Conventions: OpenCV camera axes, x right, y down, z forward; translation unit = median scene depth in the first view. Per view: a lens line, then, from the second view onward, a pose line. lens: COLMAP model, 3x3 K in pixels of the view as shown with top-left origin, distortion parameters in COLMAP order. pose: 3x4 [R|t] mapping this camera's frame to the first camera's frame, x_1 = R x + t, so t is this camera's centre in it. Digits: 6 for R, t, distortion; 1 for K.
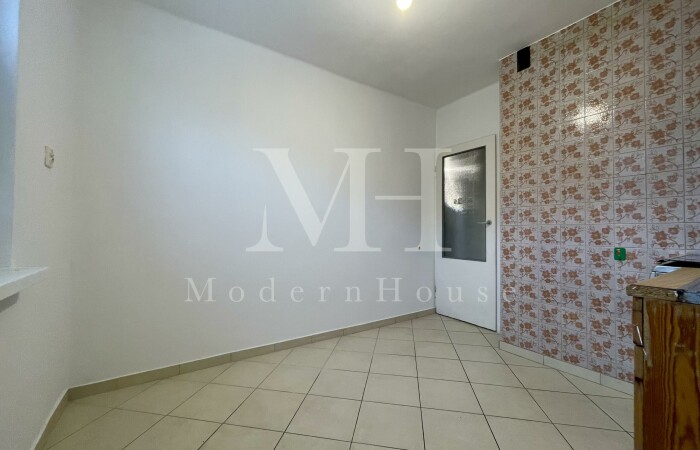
lens RADIAL K [[285.6, 0, 350.0], [0, 285.6, 225.0], [0, 0, 1]] dist [-0.000383, -0.000097]
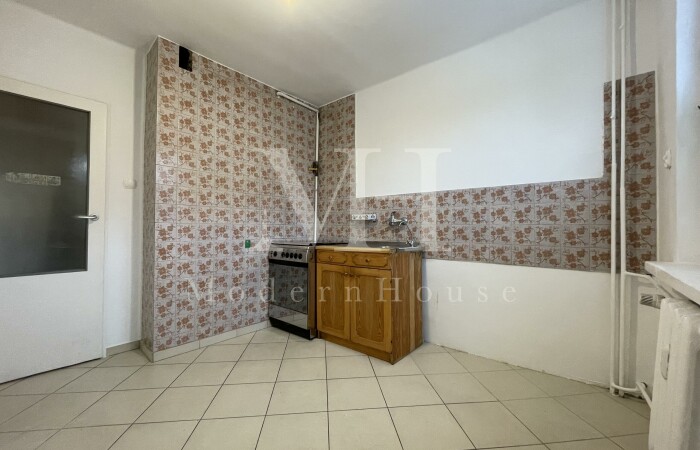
lens RADIAL K [[285.6, 0, 350.0], [0, 285.6, 225.0], [0, 0, 1]] dist [-0.000383, -0.000097]
pose [[-0.288012, 0.004187, 0.957618, -0.574545], [-0.027186, 0.999552, -0.012546, 0.003825], [-0.957241, -0.029647, -0.287769, 0.783381]]
